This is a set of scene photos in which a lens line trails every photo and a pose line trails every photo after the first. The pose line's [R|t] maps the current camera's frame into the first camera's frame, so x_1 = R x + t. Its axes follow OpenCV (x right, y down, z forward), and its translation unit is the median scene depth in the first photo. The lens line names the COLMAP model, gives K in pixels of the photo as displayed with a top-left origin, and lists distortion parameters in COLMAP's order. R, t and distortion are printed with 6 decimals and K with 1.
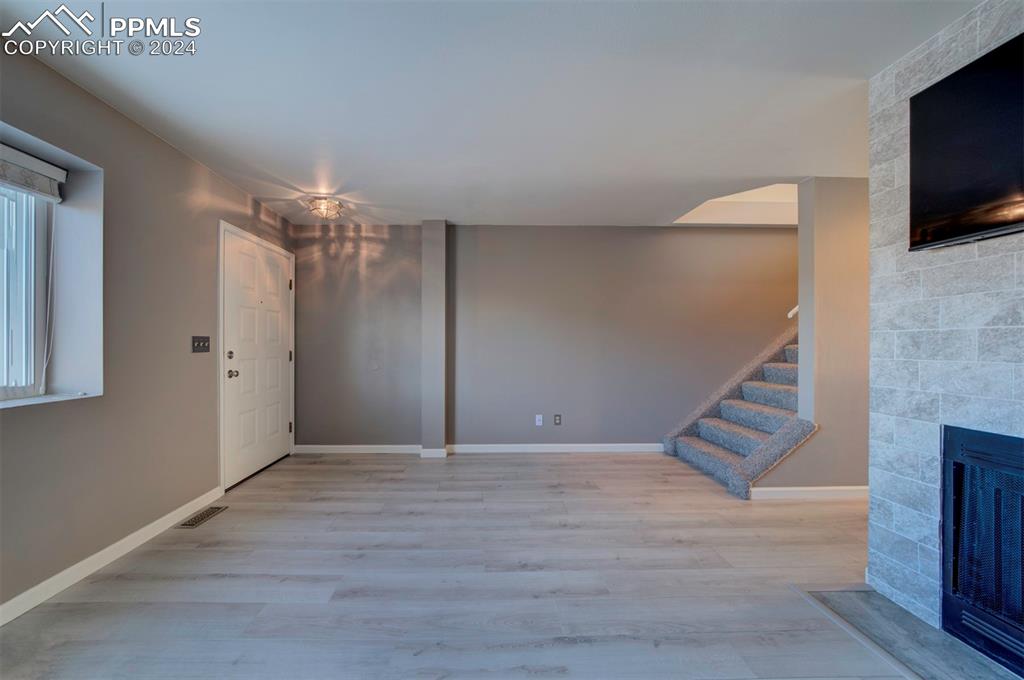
lens RADIAL K [[332.9, 0, 537.8], [0, 332.9, 345.0], [0, 0, 1]] dist [-0.008646, 0.000059]
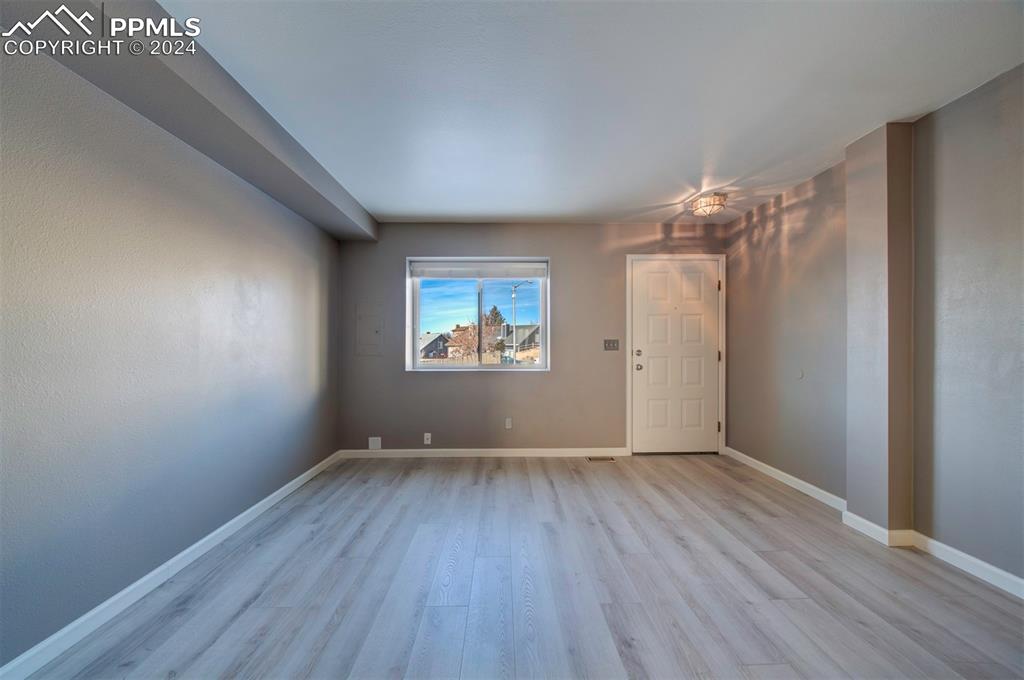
lens RADIAL K [[394.1, 0, 513.3], [0, 394.1, 349.8], [0, 0, 1]] dist [-0.008695, -0.000011]
pose [[-0.118362, 0.014626, -0.992863, 0.582267], [0.000493, 0.999892, 0.014671, -0.005317], [0.992970, 0.001246, -0.118357, 0.579126]]
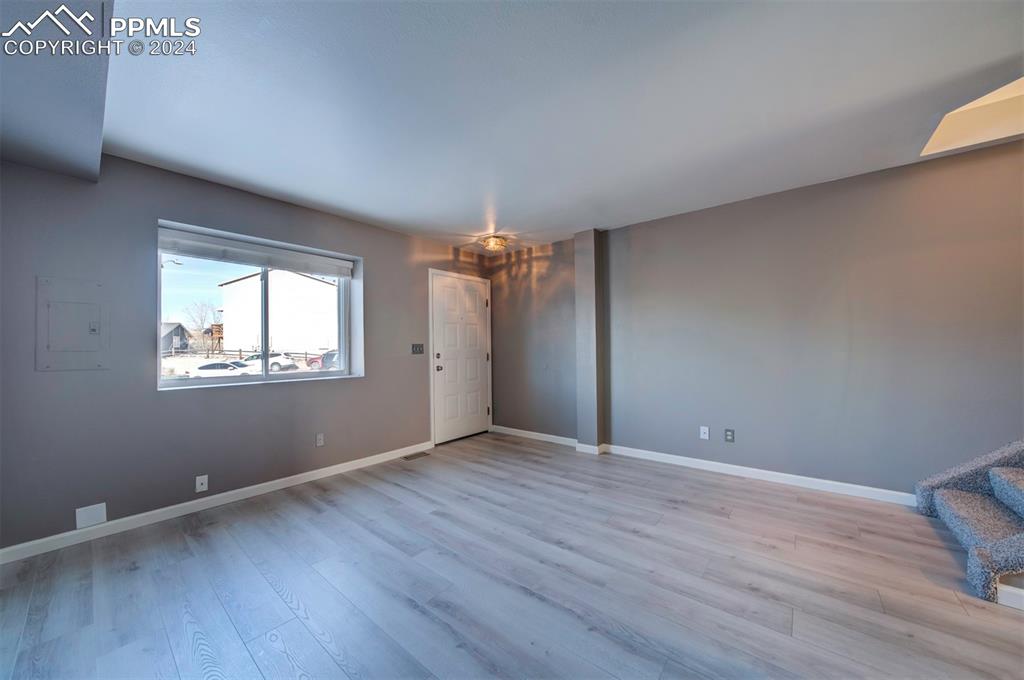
lens RADIAL K [[391.1, 0, 583.1], [0, 391.1, 348.2], [0, 0, 1]] dist [-0.021751, 0.000091]
pose [[0.788831, -0.006786, -0.614573, 0.575653], [0.010036, 0.999948, 0.001840, -0.000961], [0.614529, -0.007619, 0.788858, 0.003221]]
